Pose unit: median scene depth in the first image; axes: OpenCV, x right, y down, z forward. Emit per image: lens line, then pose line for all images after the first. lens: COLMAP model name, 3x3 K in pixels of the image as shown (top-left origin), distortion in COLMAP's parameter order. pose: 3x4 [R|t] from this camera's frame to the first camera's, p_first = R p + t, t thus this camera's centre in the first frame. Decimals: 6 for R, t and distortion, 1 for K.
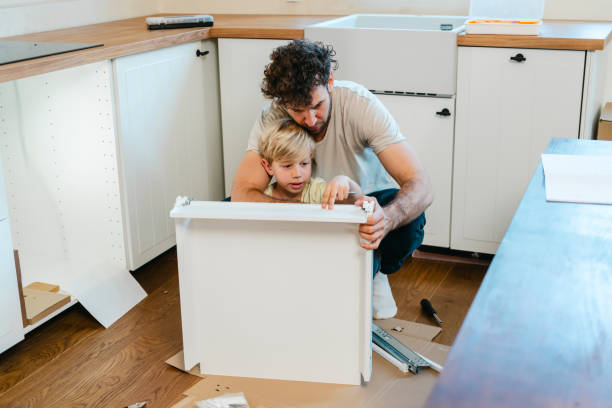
lens RADIAL K [[828.3, 0, 294.7], [0, 828.3, 208.4], [0, 0, 1]] dist [-0.003699, 0.000000]
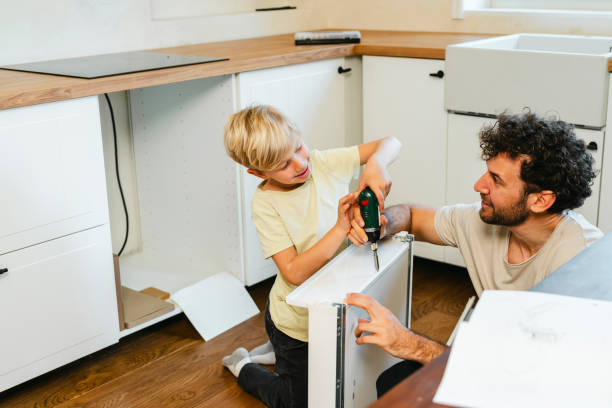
lens RADIAL K [[828.3, 0, 301.4], [0, 828.3, 205.8], [0, 0, 1]] dist [-0.003699, 0.000000]
pose [[0.956081, 0.079571, -0.282094, 0.138108], [-0.084948, 0.996362, -0.006864, -0.019038], [0.280521, 0.030526, 0.959362, 0.060073]]
